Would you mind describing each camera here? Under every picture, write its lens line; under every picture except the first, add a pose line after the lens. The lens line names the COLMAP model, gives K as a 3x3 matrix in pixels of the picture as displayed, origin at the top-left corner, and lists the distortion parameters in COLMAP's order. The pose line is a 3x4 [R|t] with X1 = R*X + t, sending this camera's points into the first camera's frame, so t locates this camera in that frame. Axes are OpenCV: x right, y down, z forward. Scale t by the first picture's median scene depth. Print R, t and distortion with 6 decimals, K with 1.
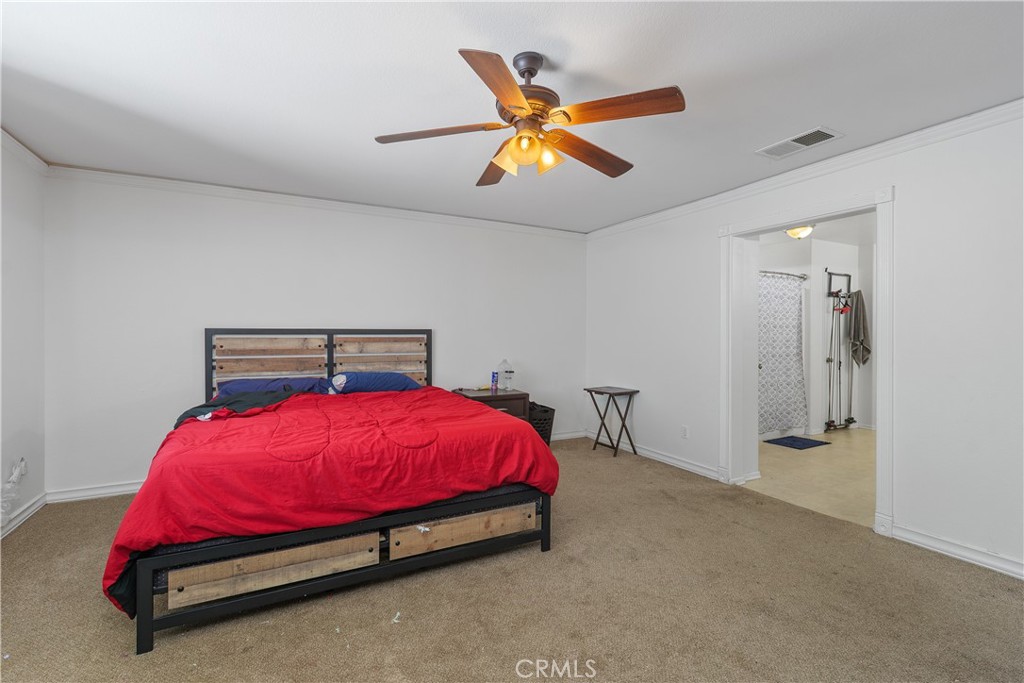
lens RADIAL K [[468.4, 0, 510.2], [0, 468.4, 335.1], [0, 0, 1]] dist [0.002941, -0.000591]
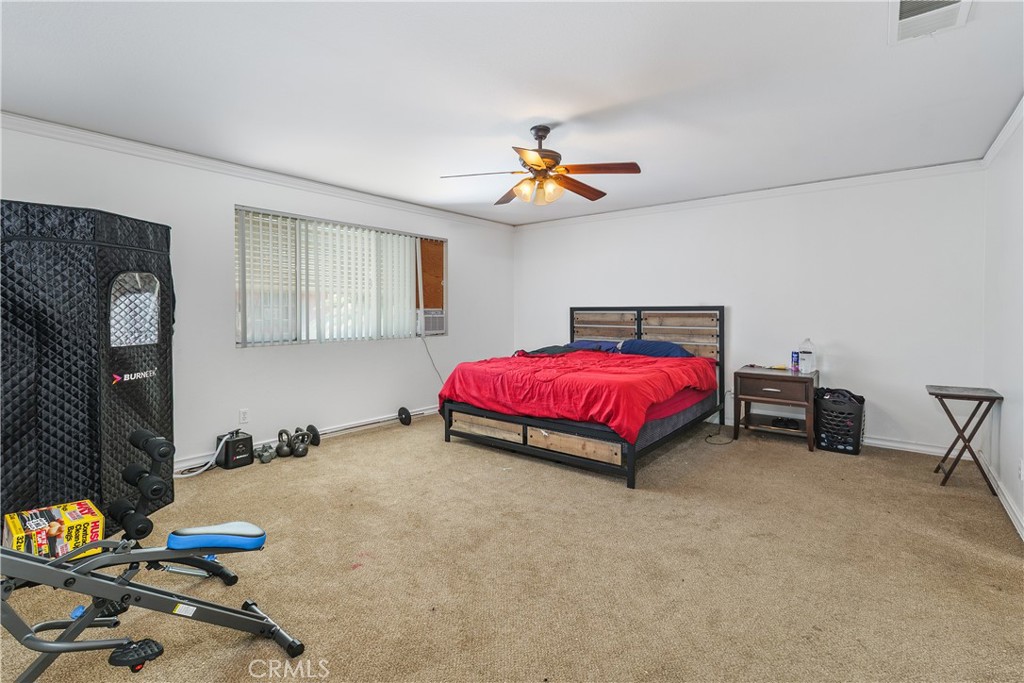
lens RADIAL K [[468.4, 0, 510.1], [0, 468.4, 316.5], [0, 0, 1]] dist [0.002941, -0.000591]
pose [[0.395401, 0.008278, -0.918471, 1.051673], [0.000382, 0.999958, 0.009177, 0.003755], [0.918509, -0.003980, 0.395381, 0.231355]]
